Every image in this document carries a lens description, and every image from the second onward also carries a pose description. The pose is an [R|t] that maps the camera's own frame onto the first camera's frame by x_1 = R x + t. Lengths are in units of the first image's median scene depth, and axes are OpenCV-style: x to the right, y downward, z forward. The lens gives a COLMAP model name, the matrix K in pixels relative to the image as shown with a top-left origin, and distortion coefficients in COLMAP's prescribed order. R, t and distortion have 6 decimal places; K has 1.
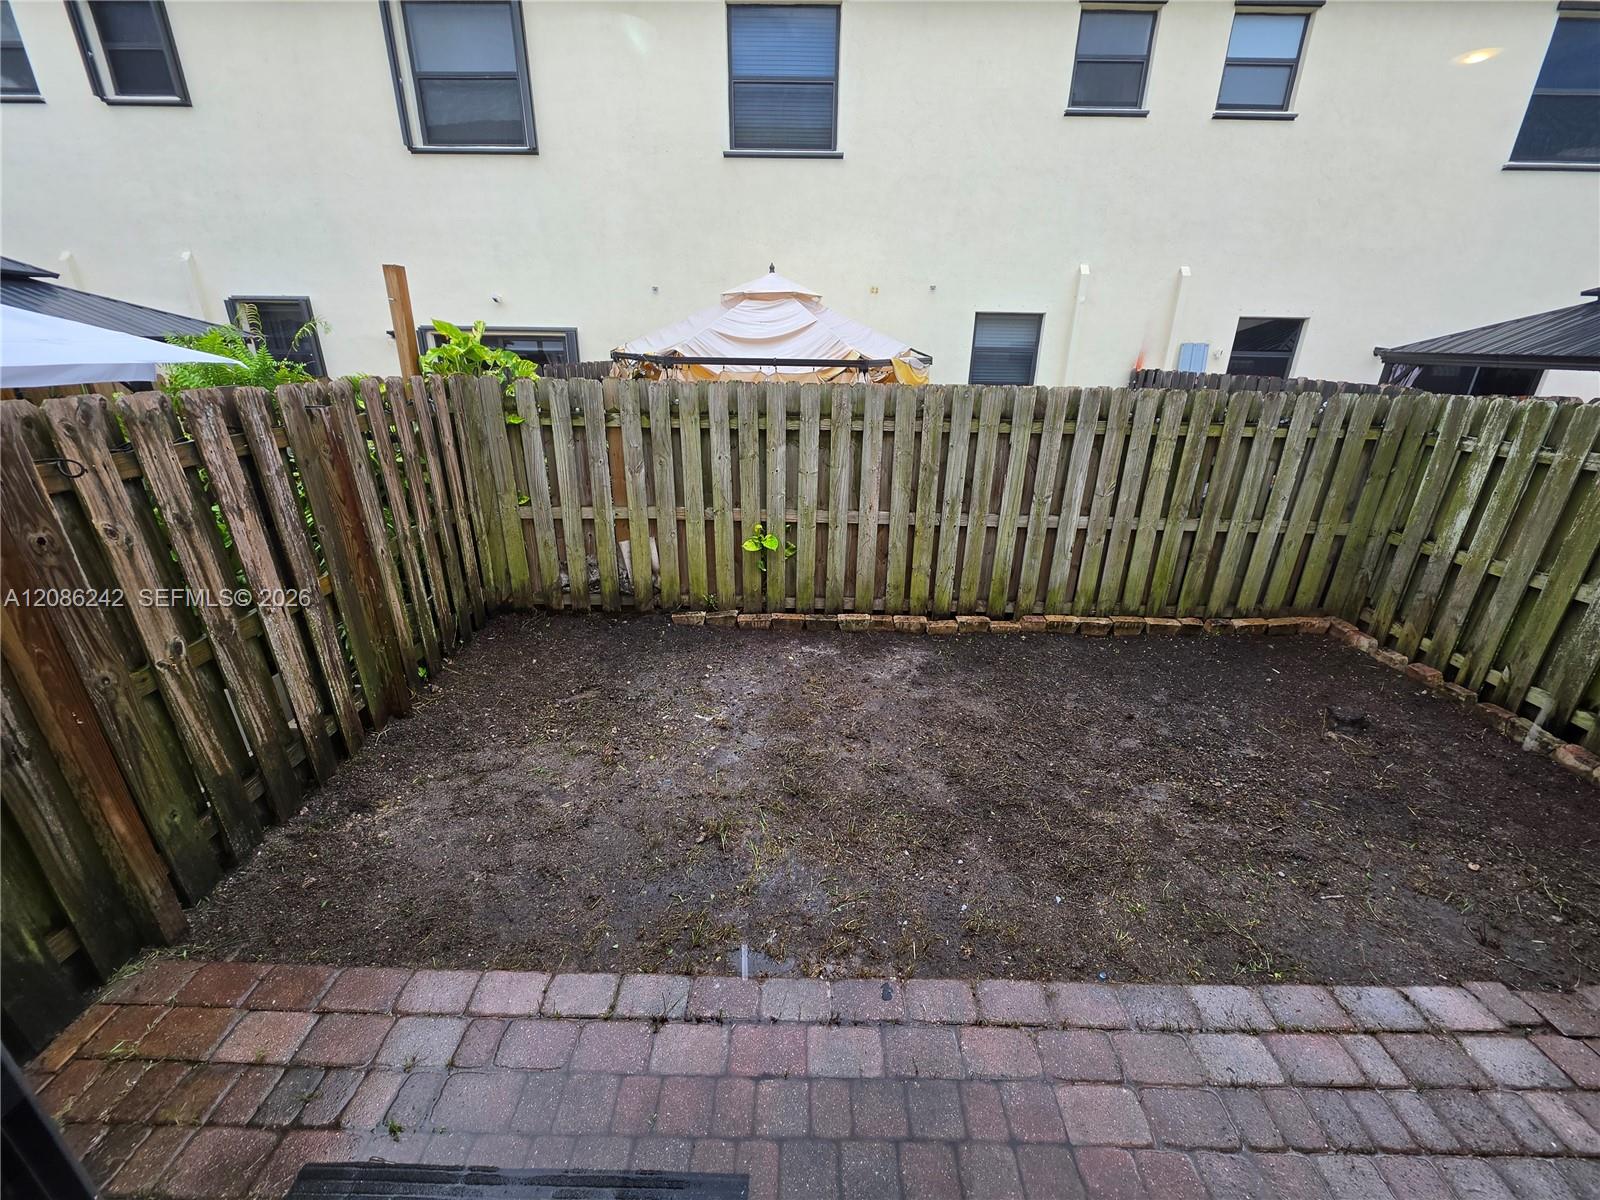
lens RADIAL K [[643.1, 0, 799.7], [0, 643.1, 602.5], [0, 0, 1]] dist [-0.004211, 0.001246]
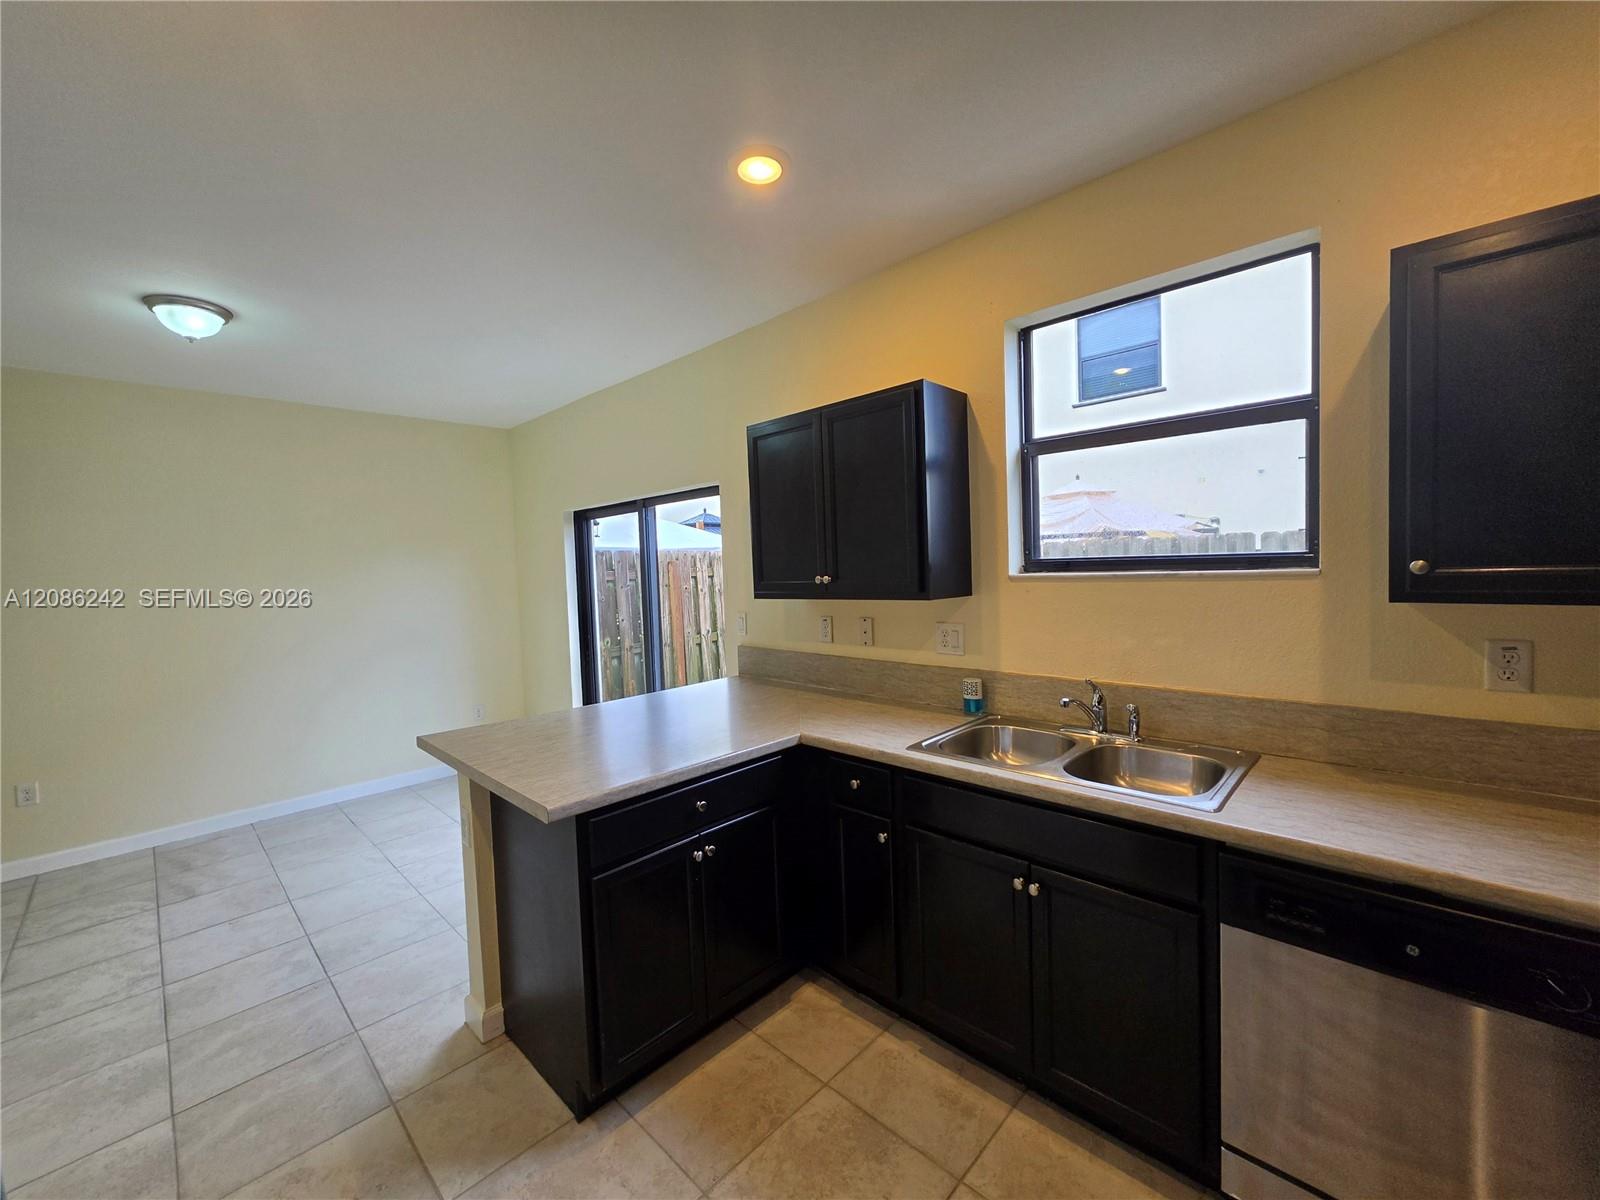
lens RADIAL K [[643.1, 0, 796.7], [0, 643.1, 593.9], [0, 0, 1]] dist [-0.004211, 0.001246]
pose [[0.731324, -0.005658, -0.682007, 1.360554], [-0.207973, 0.950491, -0.230898, 0.508650], [0.649548, 0.310700, 0.693940, -0.854859]]
